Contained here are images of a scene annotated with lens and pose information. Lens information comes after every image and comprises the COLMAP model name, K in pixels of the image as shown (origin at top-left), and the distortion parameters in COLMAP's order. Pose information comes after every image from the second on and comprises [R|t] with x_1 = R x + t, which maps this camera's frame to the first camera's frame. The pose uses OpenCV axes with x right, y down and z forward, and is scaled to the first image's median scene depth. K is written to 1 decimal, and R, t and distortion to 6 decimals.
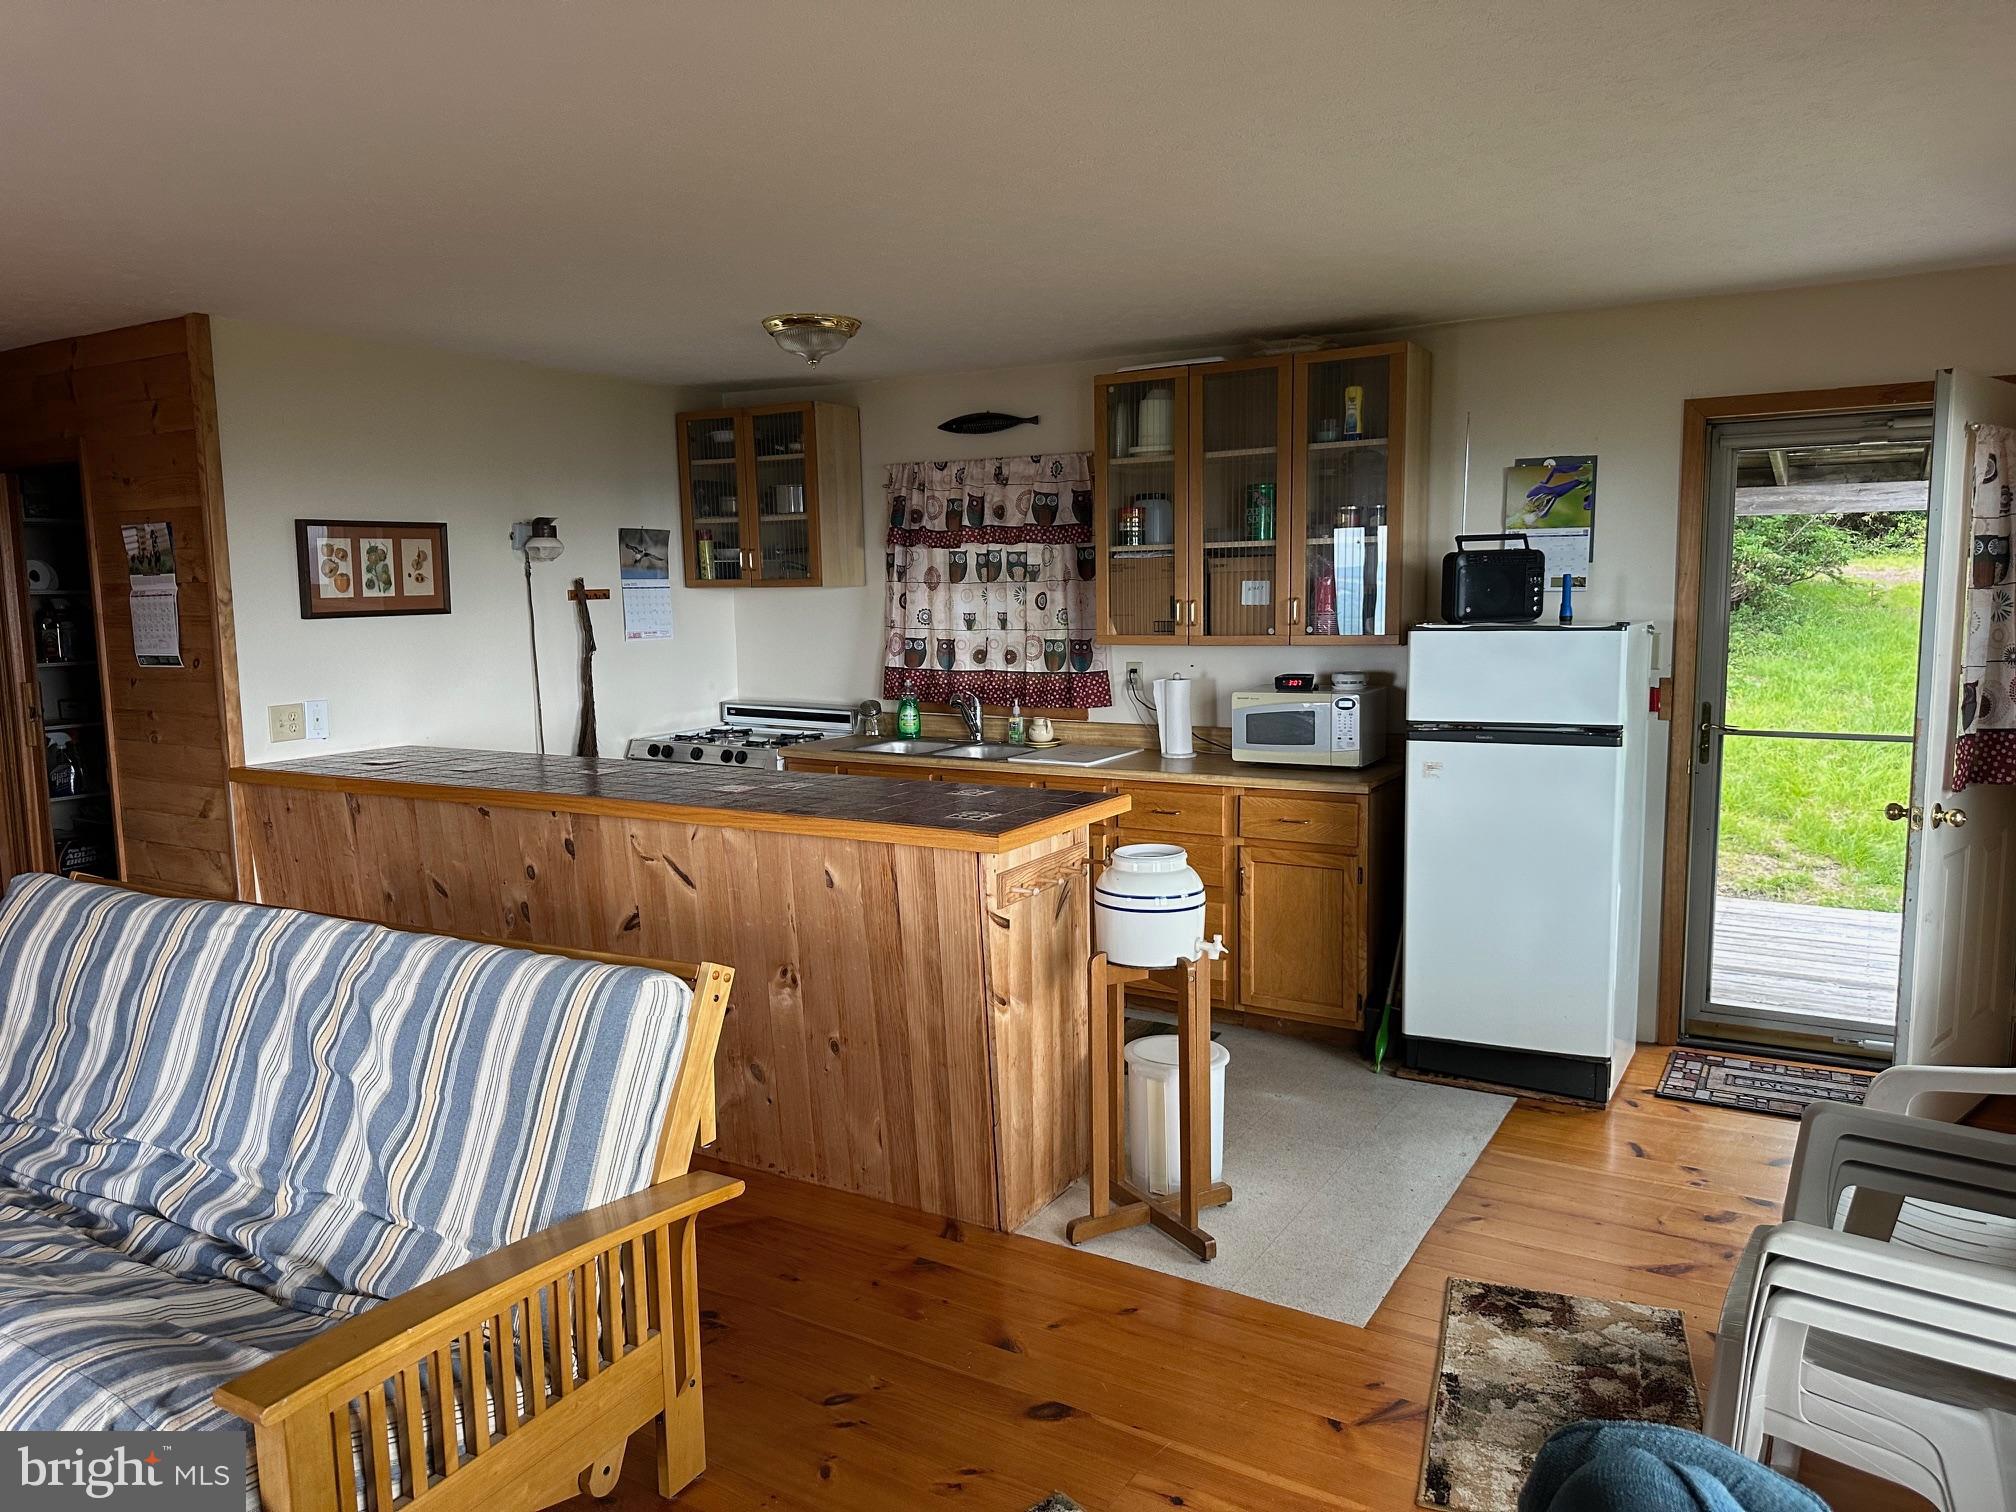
lens RADIAL K [[1368.3, 0, 1006.0], [0, 1368.3, 751.7], [0, 0, 1]] dist [-0.028247, -0.004354]
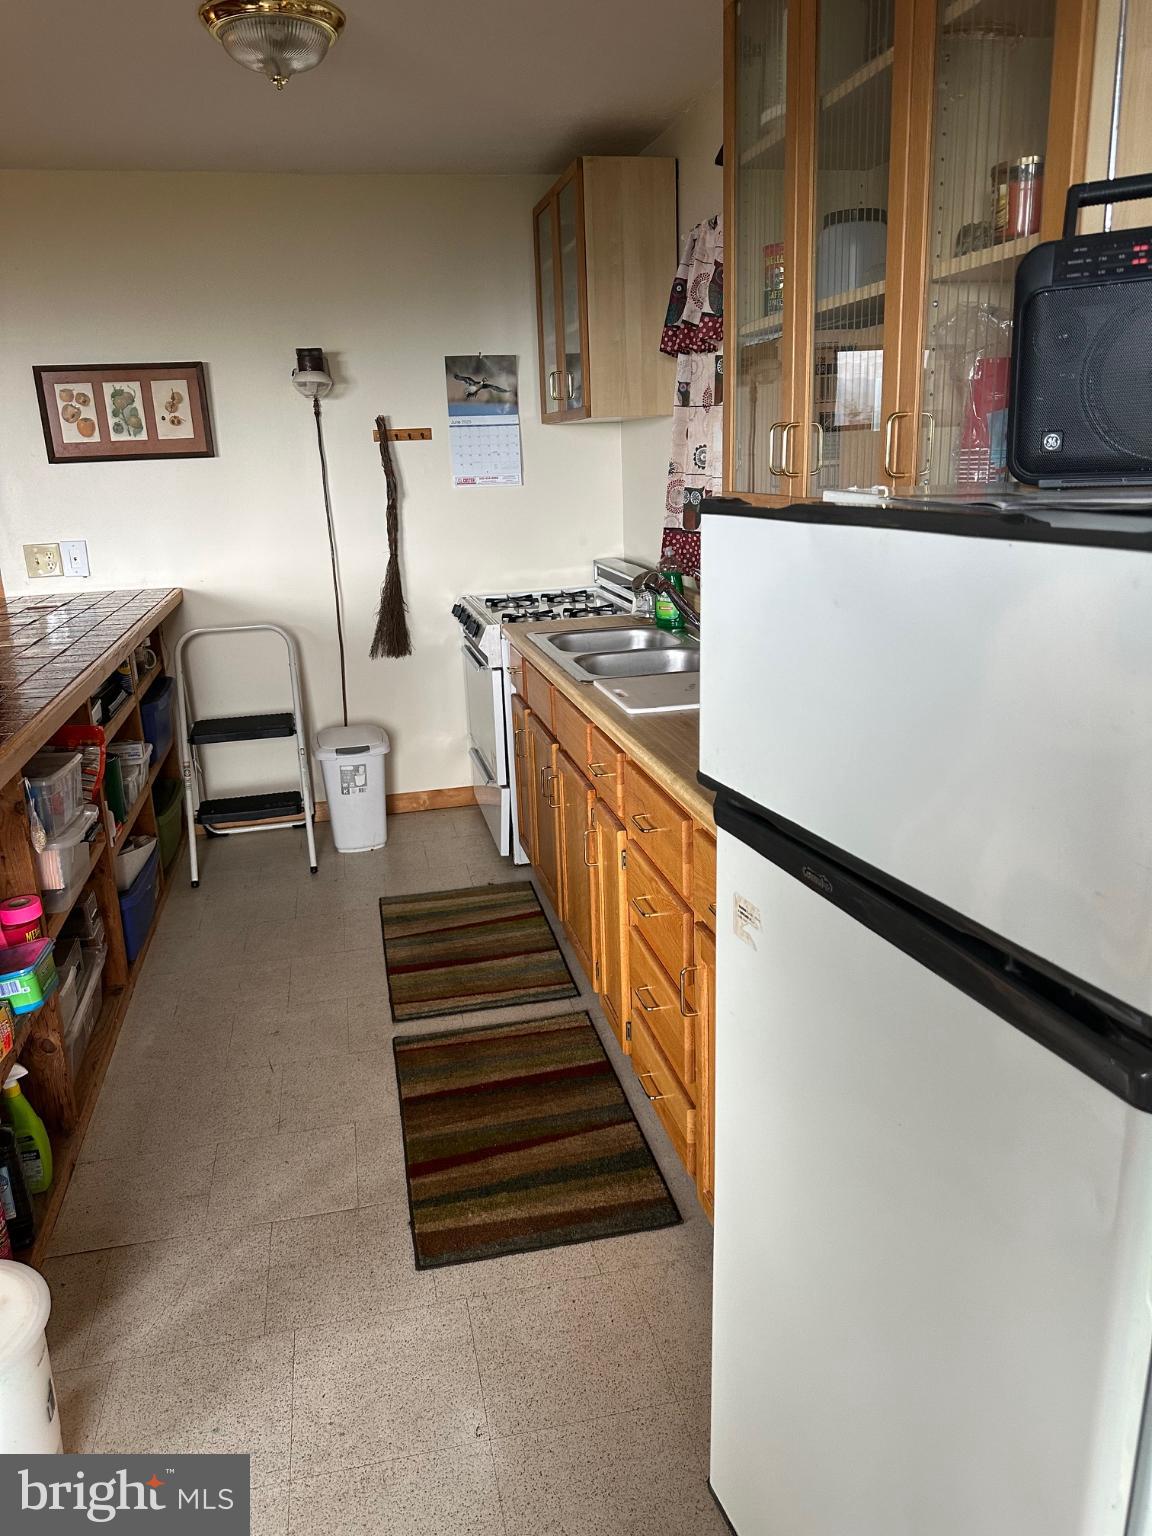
lens RADIAL K [[1042.5, 0, 574.0], [0, 1042.5, 766.5], [0, 0, 1]] dist [-0.028247, -0.004354]
pose [[0.670628, 0.208552, -0.711873, 0.321864], [-0.070746, 0.973272, 0.218485, -0.059884], [0.738412, -0.096160, 0.667458, 0.609525]]
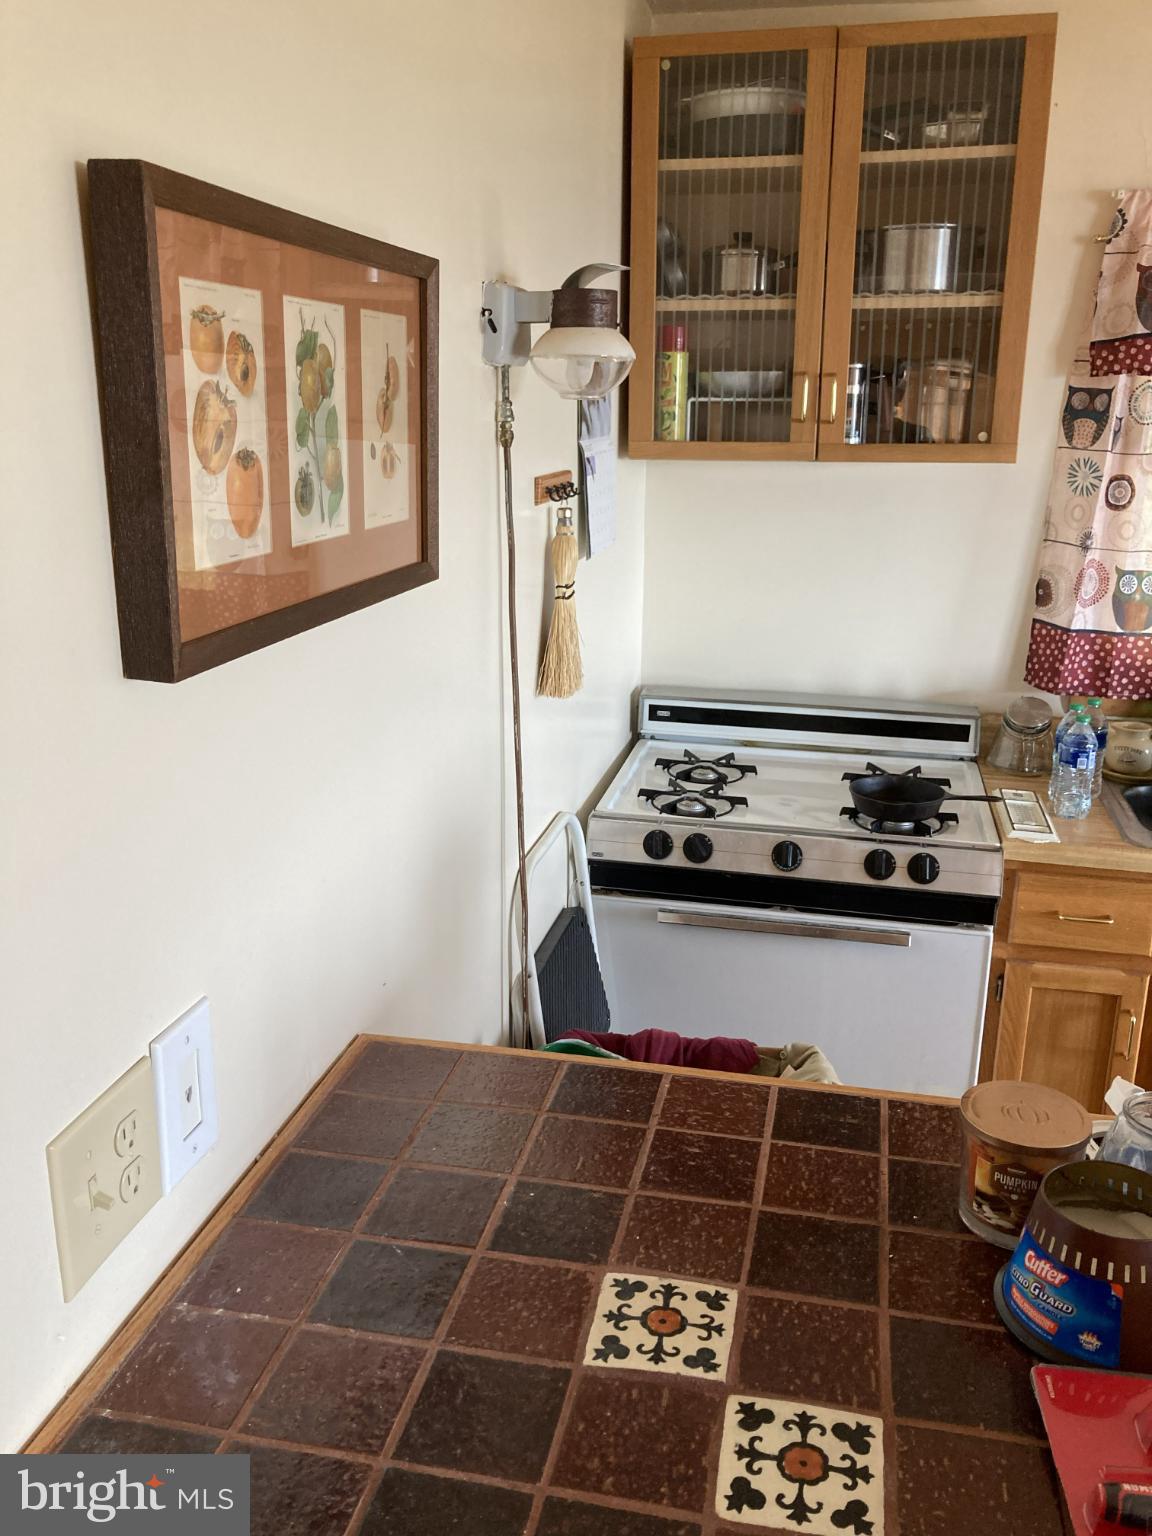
lens RADIAL K [[1301.8, 0, 576.5], [0, 1301.8, 765.6], [0, 0, 1]] dist [-0.011116, -0.002051]
pose [[0.954836, -0.066365, 0.289626, -0.423324], [0.023987, 0.988773, 0.147486, -0.093025], [-0.296162, -0.133877, 0.945709, 0.652809]]
